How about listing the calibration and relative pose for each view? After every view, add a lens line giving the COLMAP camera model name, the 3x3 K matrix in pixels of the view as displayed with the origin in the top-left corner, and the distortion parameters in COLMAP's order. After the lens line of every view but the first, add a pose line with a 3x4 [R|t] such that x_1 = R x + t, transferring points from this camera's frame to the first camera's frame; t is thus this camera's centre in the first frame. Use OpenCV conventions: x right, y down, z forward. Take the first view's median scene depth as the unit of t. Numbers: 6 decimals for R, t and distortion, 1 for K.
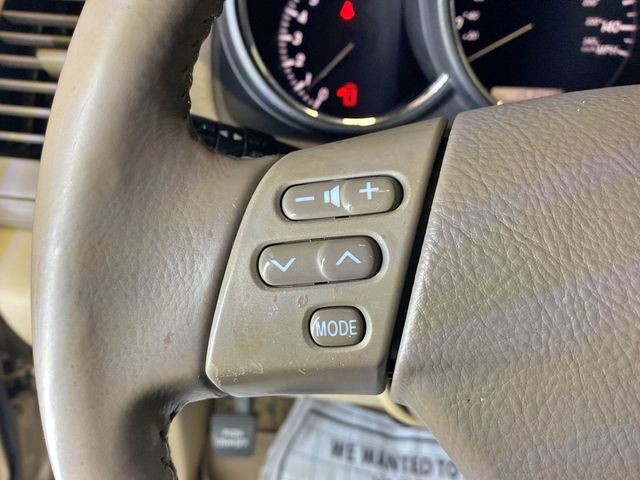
lens RADIAL K [[613.5, 0, 320.0], [0, 613.5, 240.0], [0, 0, 1]] dist [0.088163, -0.211272]
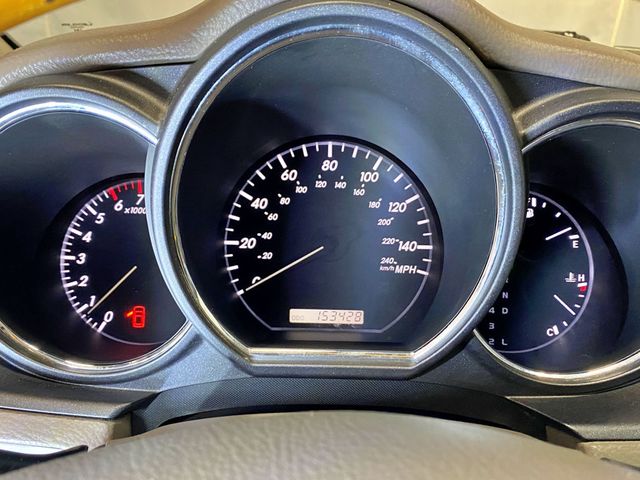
lens RADIAL K [[613.5, 0, 320.0], [0, 613.5, 240.0], [0, 0, 1]] dist [0.088163, -0.211272]
pose [[0.997119, -0.004913, 0.075697, 0.258740], [0.022320, 0.972726, -0.230881, -0.133826], [-0.072498, 0.231905, 0.970033, 0.066447]]
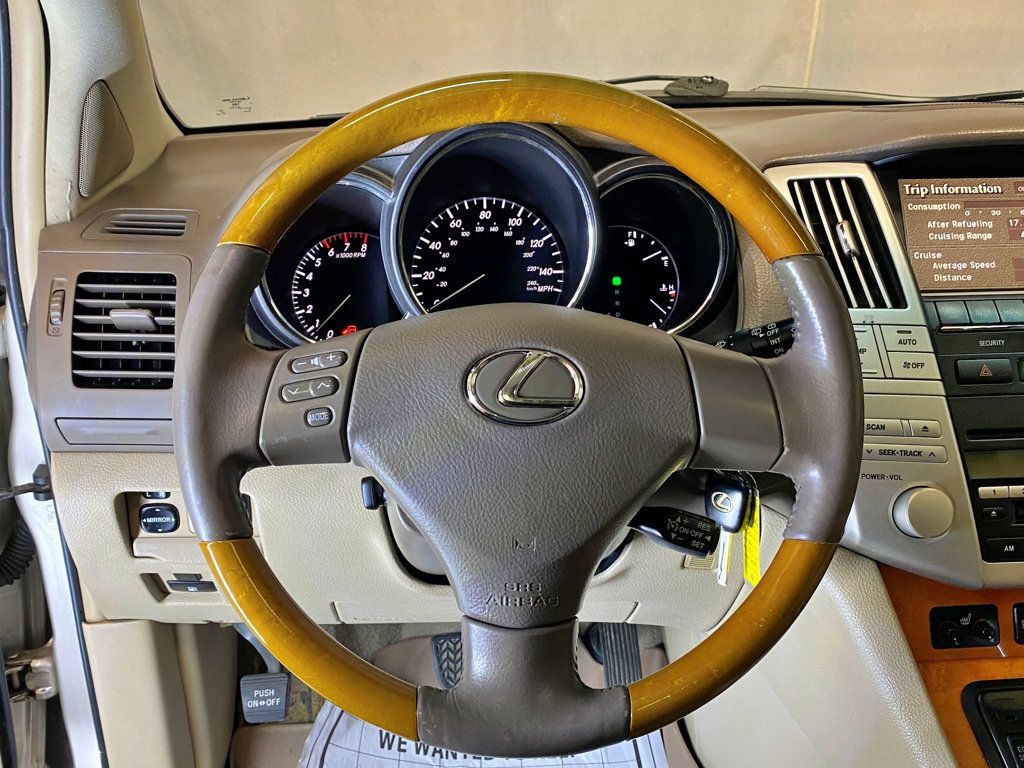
lens RADIAL K [[981.6, 0, 512.0], [0, 981.6, 384.0], [0, 0, 1]] dist [0.088163, -0.211272]
pose [[0.987963, -0.066629, 0.139603, 0.087131], [0.094615, 0.974263, -0.204597, 0.314852], [-0.122378, 0.215343, 0.968840, -0.985100]]
